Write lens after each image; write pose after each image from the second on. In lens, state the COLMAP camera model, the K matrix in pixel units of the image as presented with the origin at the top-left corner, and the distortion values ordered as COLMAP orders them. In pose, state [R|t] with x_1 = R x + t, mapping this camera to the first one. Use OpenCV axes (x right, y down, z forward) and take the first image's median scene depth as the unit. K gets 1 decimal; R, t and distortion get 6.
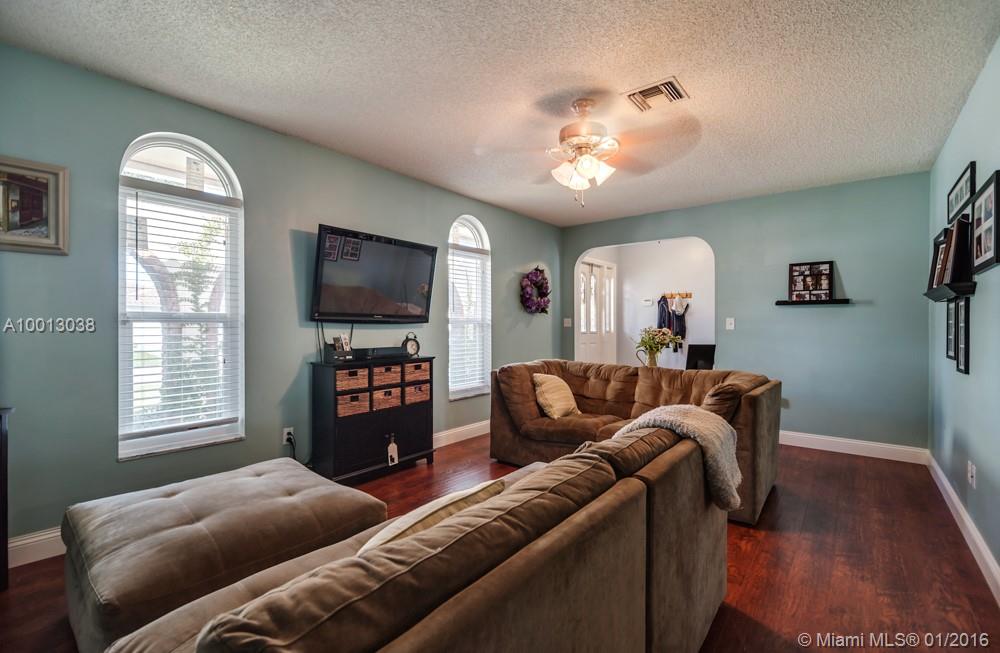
lens RADIAL K [[442.3, 0, 501.1], [0, 442.3, 328.0], [0, 0, 1]] dist [-0.016701, -0.000397]
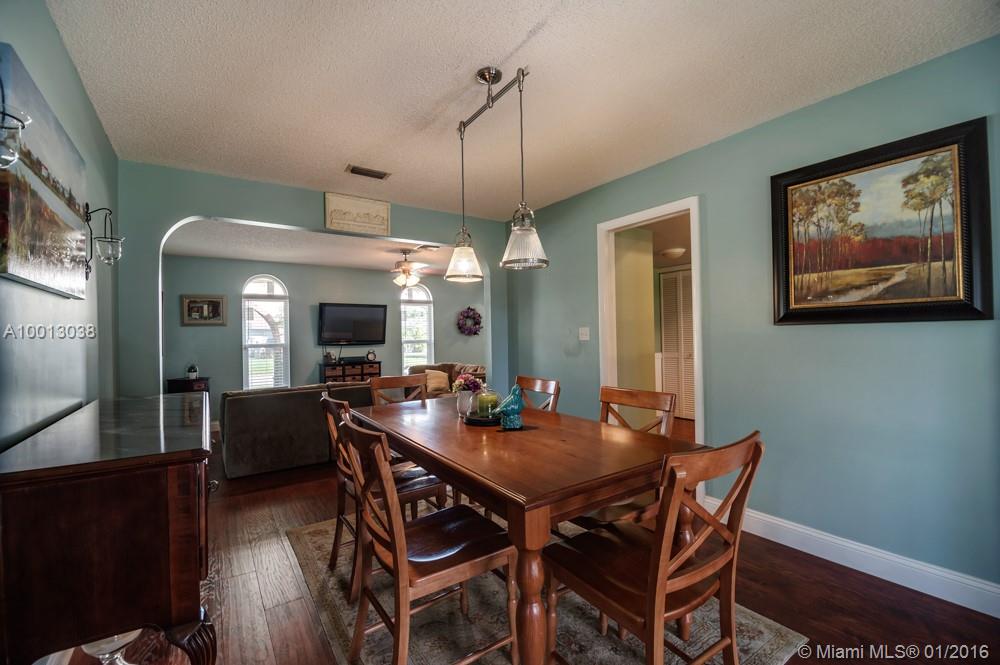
lens RADIAL K [[430.1, 0, 500.8], [0, 430.1, 332.8], [0, 0, 1]] dist [-0.017242, -0.001431]
pose [[0.954621, -0.021747, -0.297029, 0.980160], [0.019094, 0.999748, -0.011831, -0.031279], [0.297211, 0.005623, 0.954795, -0.720774]]
